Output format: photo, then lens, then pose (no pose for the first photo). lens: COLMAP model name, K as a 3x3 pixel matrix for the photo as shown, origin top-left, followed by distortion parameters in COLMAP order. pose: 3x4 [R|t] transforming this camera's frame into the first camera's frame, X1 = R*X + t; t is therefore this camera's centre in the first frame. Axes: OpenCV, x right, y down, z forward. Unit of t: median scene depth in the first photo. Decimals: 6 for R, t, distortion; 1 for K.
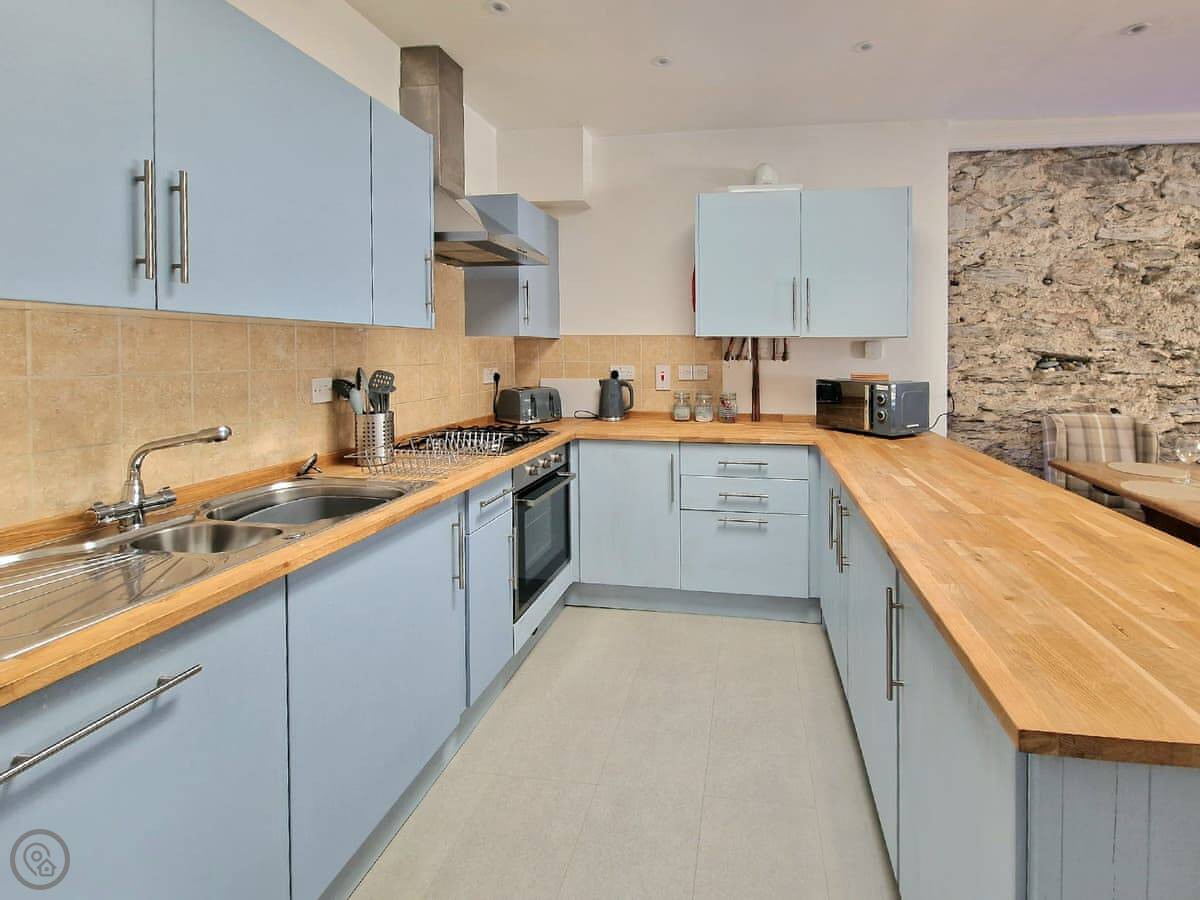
lens RADIAL K [[532.2, 0, 675.4], [0, 532.2, 355.7], [0, 0, 1]] dist [-0.005362, -0.001137]
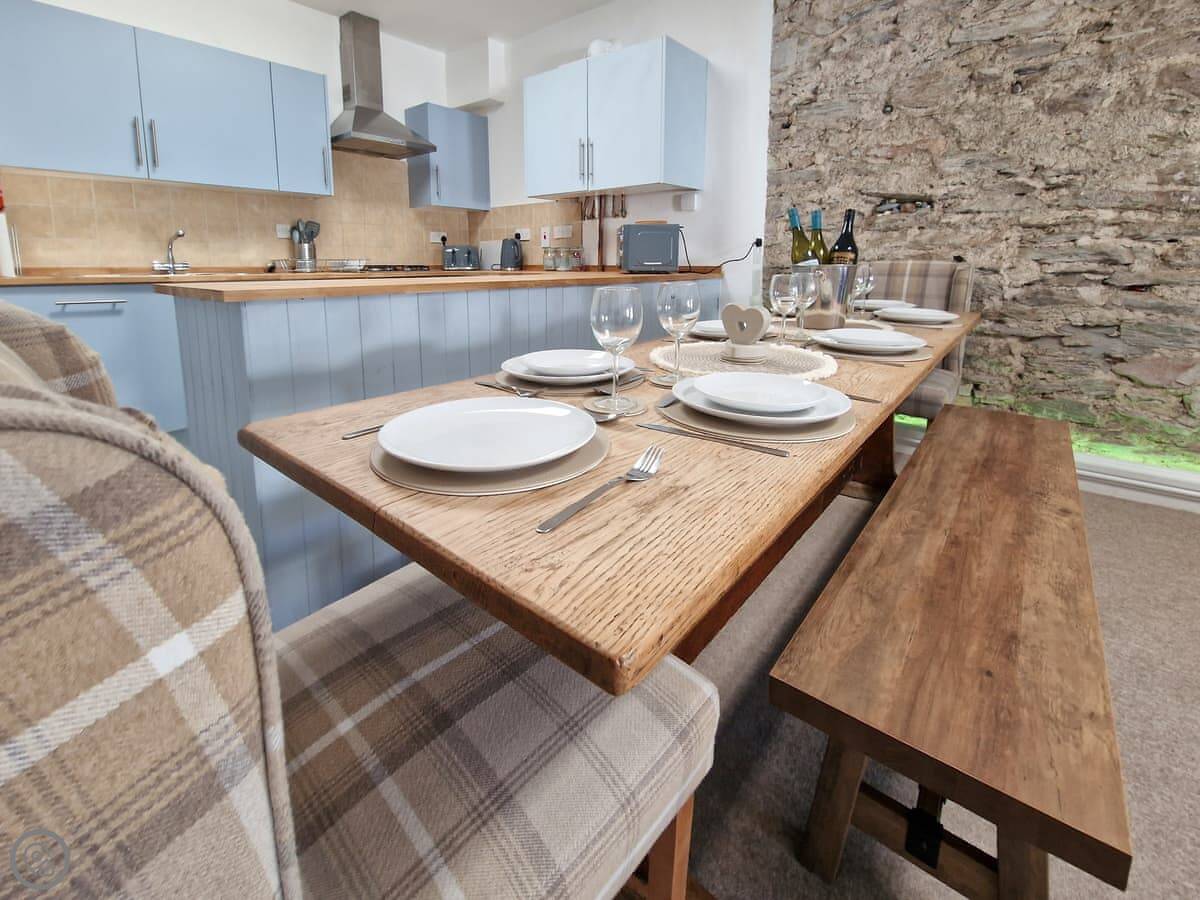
lens RADIAL K [[539.1, 0, 585.3], [0, 539.1, 340.7], [0, 0, 1]] dist [-0.001758, -0.004476]
pose [[0.846058, 0.072860, -0.528088, 0.783976], [-0.001575, 0.990953, 0.134199, 0.118660], [0.533089, -0.112708, 0.838519, -0.040678]]
